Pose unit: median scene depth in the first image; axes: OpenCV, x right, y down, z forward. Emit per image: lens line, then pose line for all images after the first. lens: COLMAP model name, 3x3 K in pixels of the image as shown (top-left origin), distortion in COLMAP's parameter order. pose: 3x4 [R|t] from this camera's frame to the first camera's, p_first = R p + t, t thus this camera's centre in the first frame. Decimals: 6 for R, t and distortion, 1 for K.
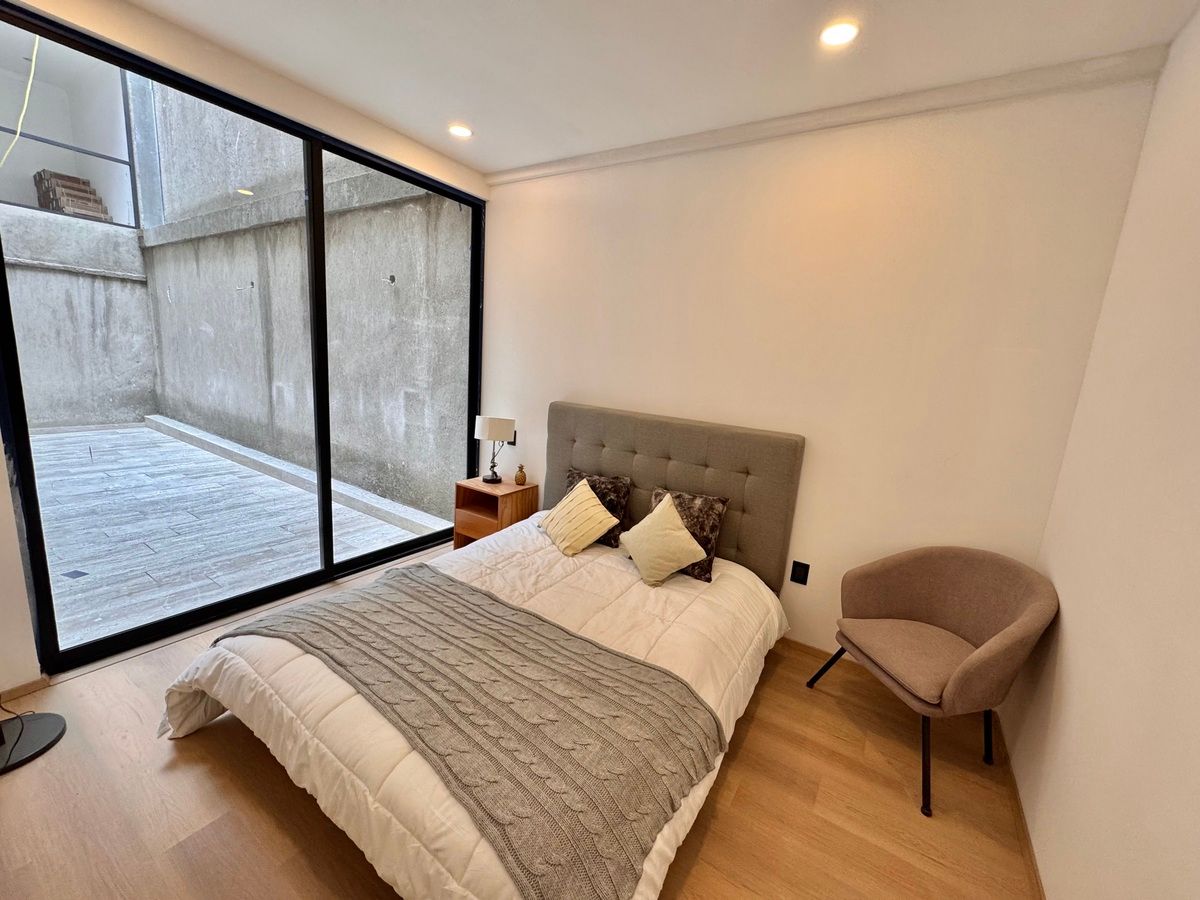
lens RADIAL K [[481.3, 0, 606.4], [0, 481.3, 451.1], [0, 0, 1]] dist [-0.003742, 0.000397]
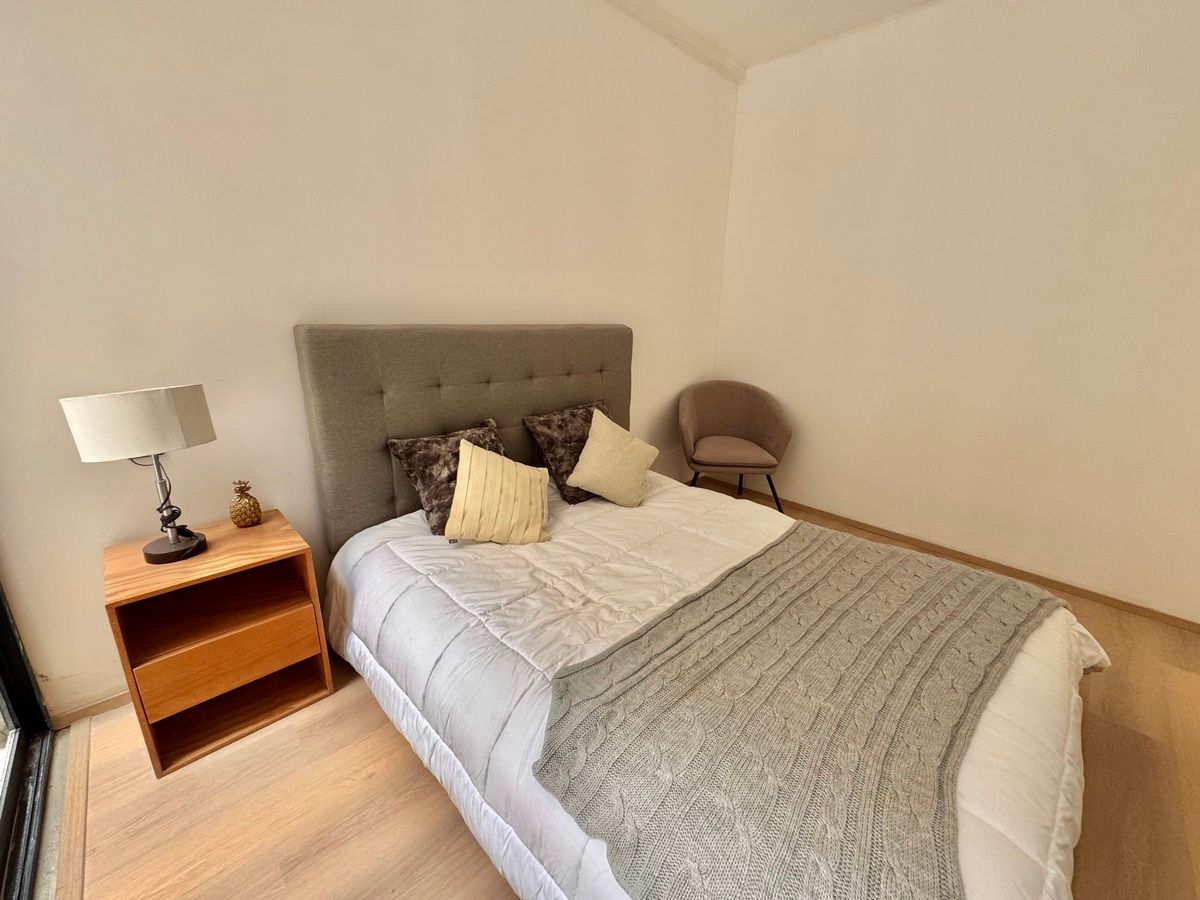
lens RADIAL K [[481.3, 0, 592.3], [0, 481.3, 448.1], [0, 0, 1]] dist [-0.003742, 0.000397]
pose [[0.233199, -0.342268, 0.910204, -0.487998], [0.177242, 0.935292, 0.306291, -0.079875], [-0.956140, 0.089899, 0.278773, 0.549260]]
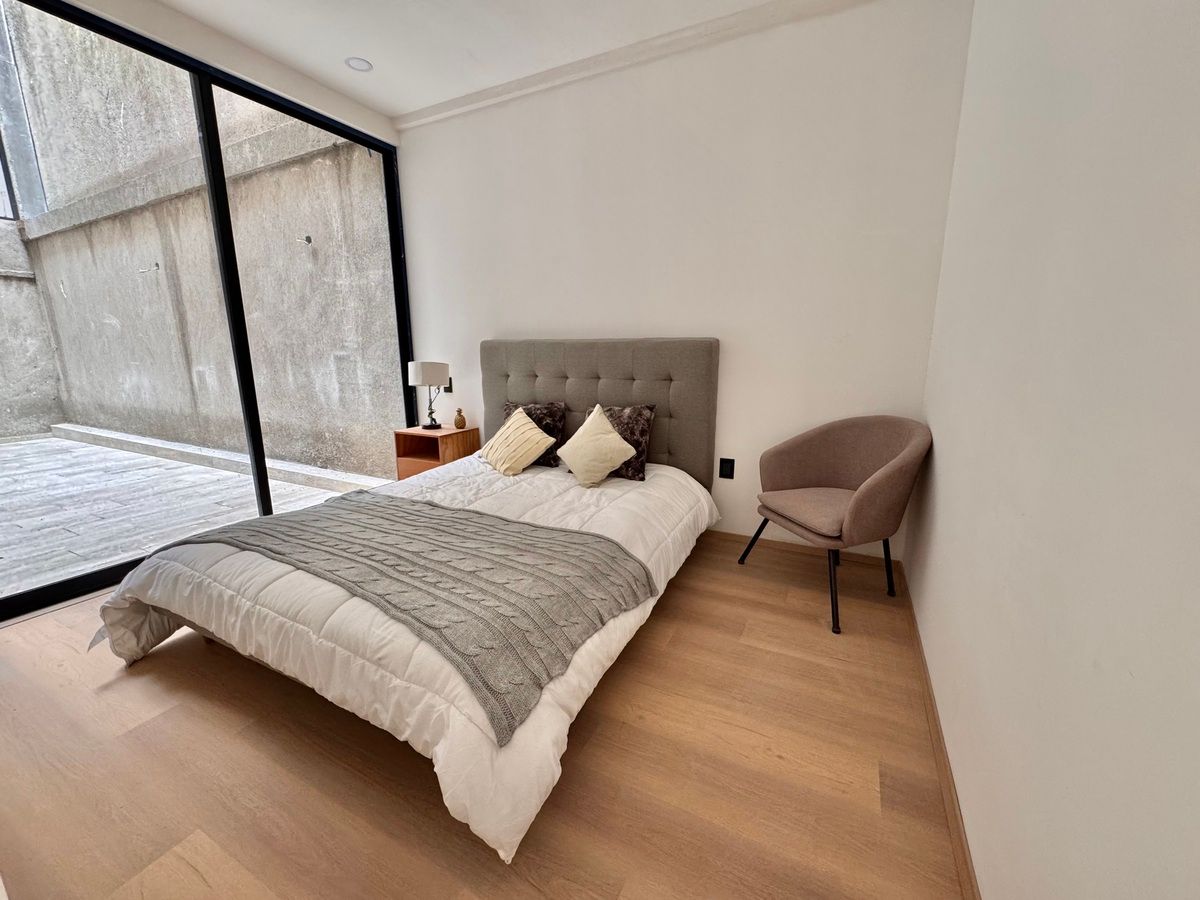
lens RADIAL K [[481.3, 0, 606.0], [0, 481.3, 451.0], [0, 0, 1]] dist [-0.003742, 0.000397]
pose [[0.991660, -0.095234, 0.086835, 0.032094], [0.093210, 0.995278, 0.027086, 0.116294], [-0.089004, -0.018766, 0.995854, -0.036543]]
